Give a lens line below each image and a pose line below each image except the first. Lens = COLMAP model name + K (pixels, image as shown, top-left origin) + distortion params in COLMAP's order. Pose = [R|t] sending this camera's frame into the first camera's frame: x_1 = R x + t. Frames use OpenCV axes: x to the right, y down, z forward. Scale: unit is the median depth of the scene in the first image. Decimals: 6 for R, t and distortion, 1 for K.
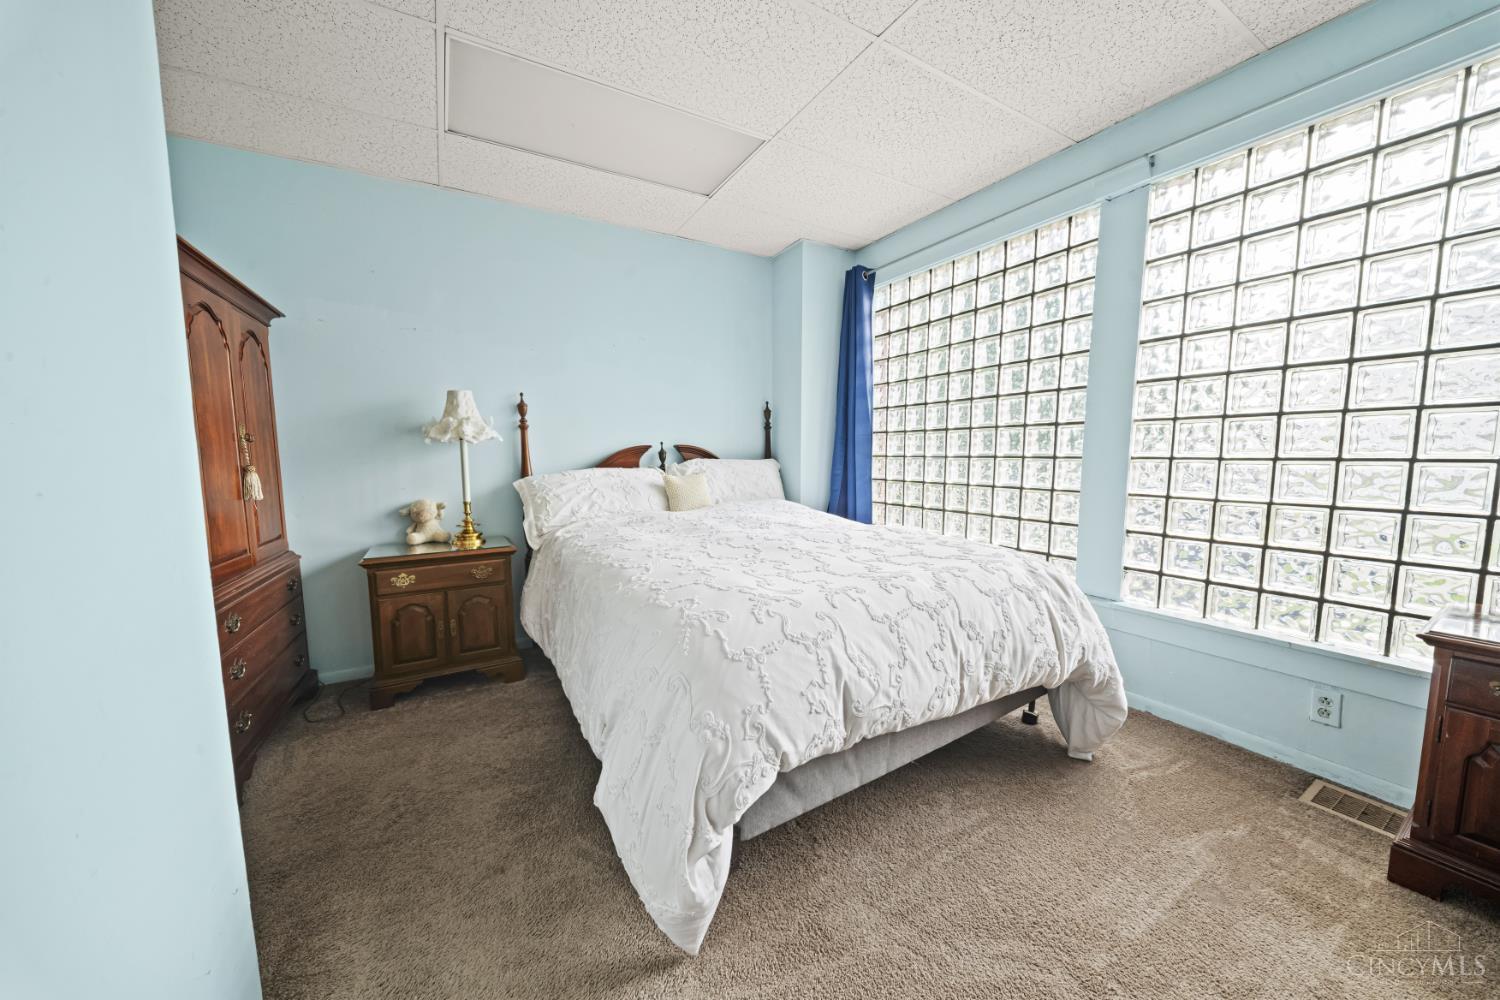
lens RADIAL K [[520.9, 0, 745.6], [0, 520.9, 502.4], [0, 0, 1]] dist [0.000277, -0.000186]
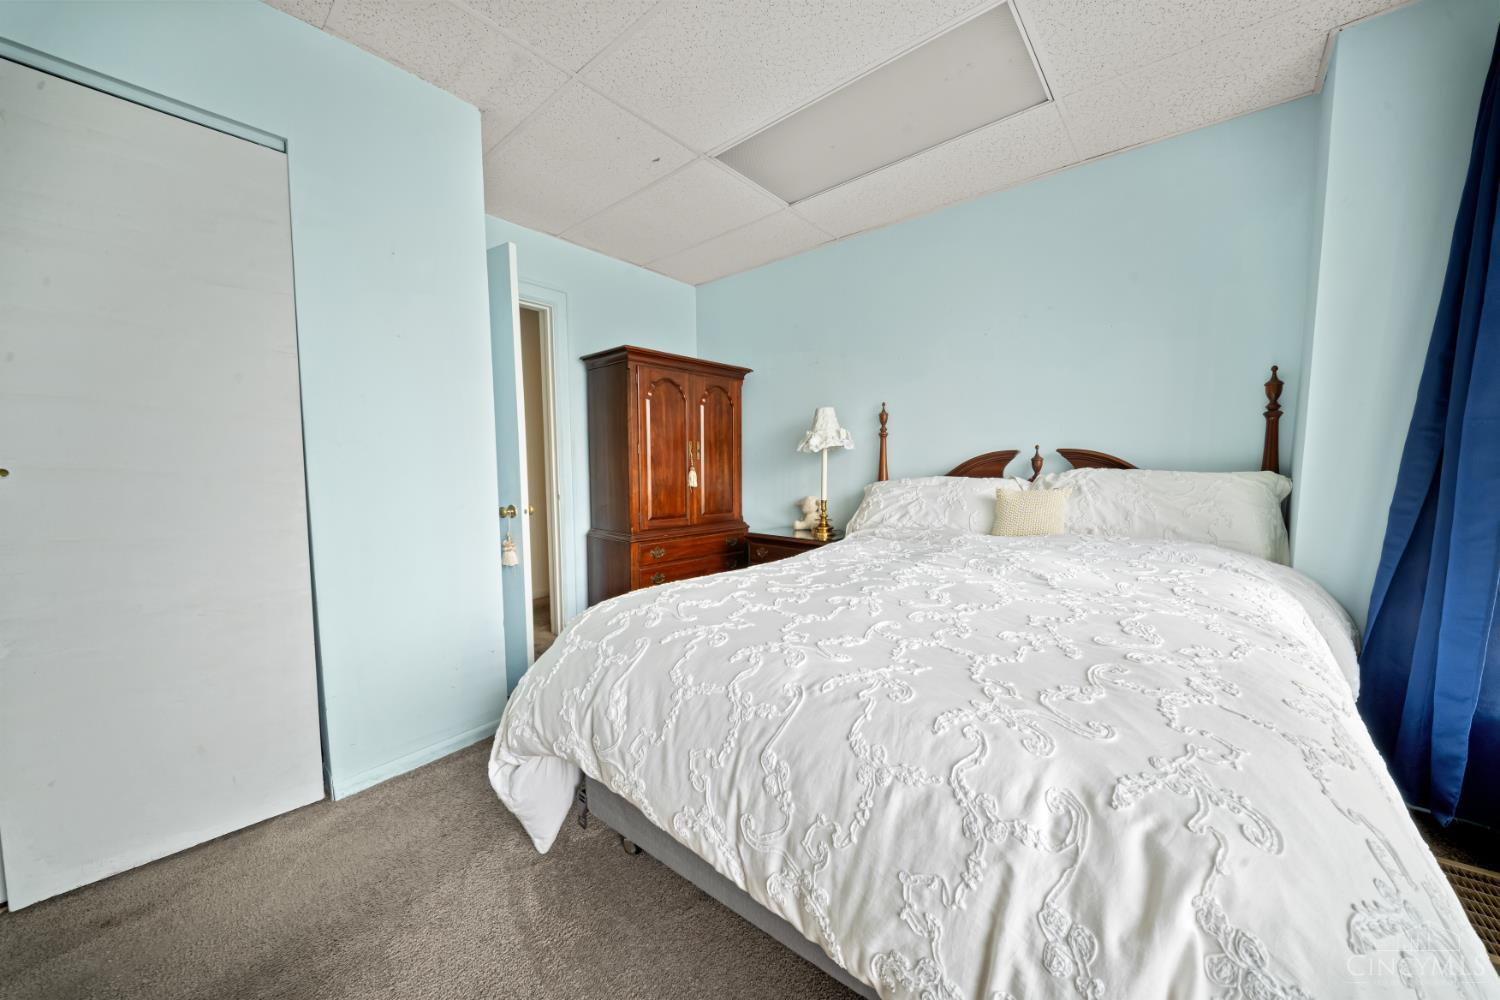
lens RADIAL K [[520.9, 0, 745.6], [0, 520.9, 502.4], [0, 0, 1]] dist [0.000277, -0.000186]
pose [[0.329001, 0.082104, -0.940754, 0.437786], [-0.087710, 0.994564, 0.056126, -0.039450], [0.940247, 0.064048, 0.334414, 0.355004]]
